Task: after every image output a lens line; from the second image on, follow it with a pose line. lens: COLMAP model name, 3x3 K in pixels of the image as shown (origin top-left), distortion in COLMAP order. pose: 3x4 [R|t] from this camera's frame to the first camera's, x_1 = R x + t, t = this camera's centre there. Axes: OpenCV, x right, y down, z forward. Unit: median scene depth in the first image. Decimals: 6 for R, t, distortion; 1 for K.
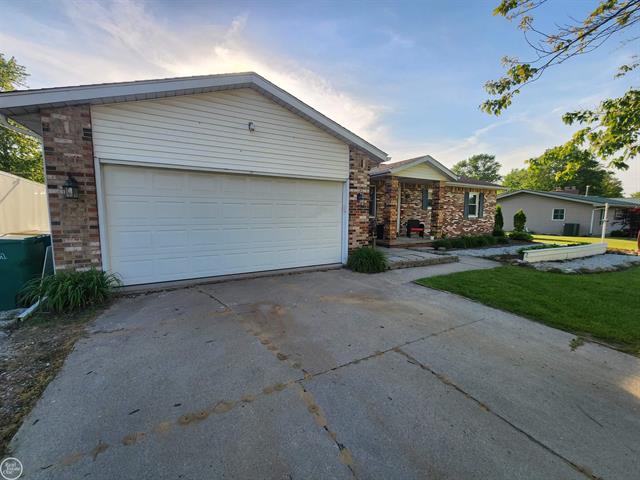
lens RADIAL K [[263.7, 0, 320.5], [0, 263.7, 241.5], [0, 0, 1]] dist [-0.001656, -0.000268]
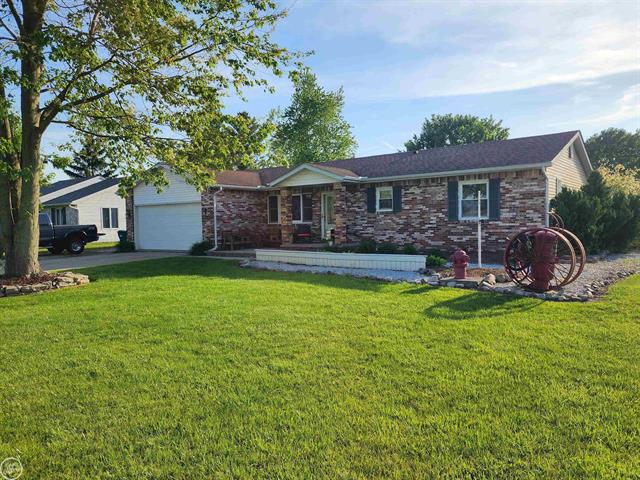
lens RADIAL K [[446.0, 0, 320.0], [0, 446.0, 238.9], [0, 0, 1]] dist [0.002780, -0.010494]
pose [[0.433542, 0.007367, -0.901103, 1.447900], [-0.080587, 0.996277, -0.030627, 0.016756], [0.897523, 0.085895, 0.432521, 0.224651]]
